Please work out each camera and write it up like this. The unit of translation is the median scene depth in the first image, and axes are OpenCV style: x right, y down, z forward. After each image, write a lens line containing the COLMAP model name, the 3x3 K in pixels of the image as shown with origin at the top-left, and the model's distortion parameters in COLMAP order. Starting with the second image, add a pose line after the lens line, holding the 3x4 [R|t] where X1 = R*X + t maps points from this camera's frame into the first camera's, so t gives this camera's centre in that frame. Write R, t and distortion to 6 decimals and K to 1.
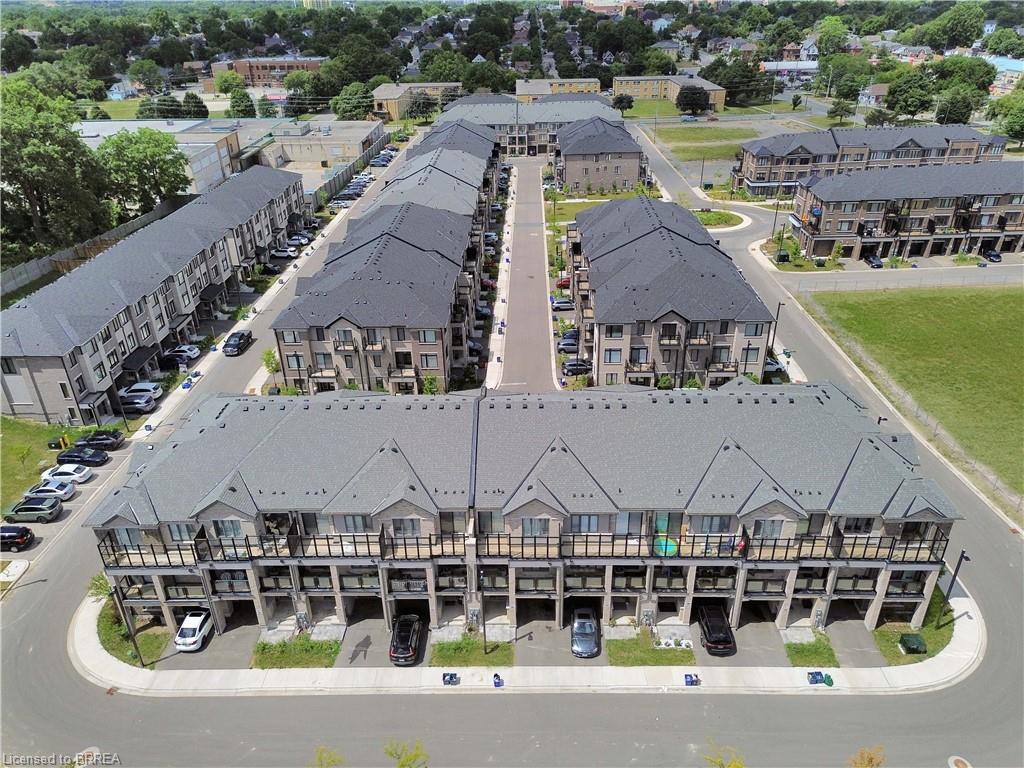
lens RADIAL K [[728.6, 0, 513.6], [0, 728.6, 378.4], [0, 0, 1]] dist [0.050237, -0.037412]
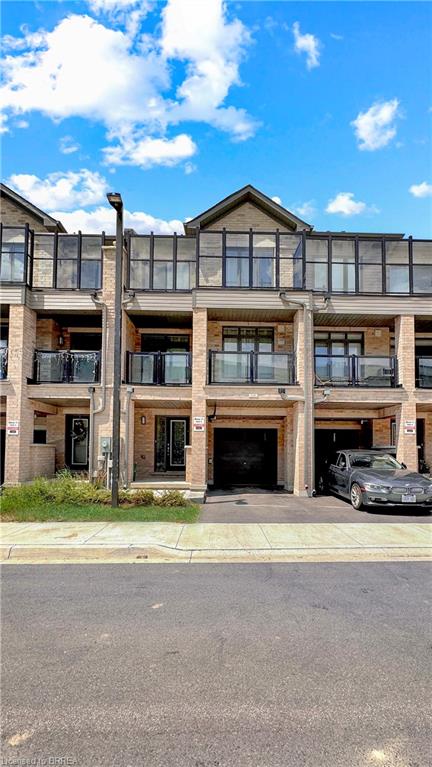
lens RADIAL K [[334.2, 0, 218.4], [0, 334.2, 442.9], [0, 0, 1]] dist [-0.007841, 0.001974]
pose [[0.999087, 0.025289, 0.034420, 0.004214], [-0.005416, 0.874383, -0.485207, 0.413604], [-0.042367, 0.484578, 0.873722, 0.827591]]
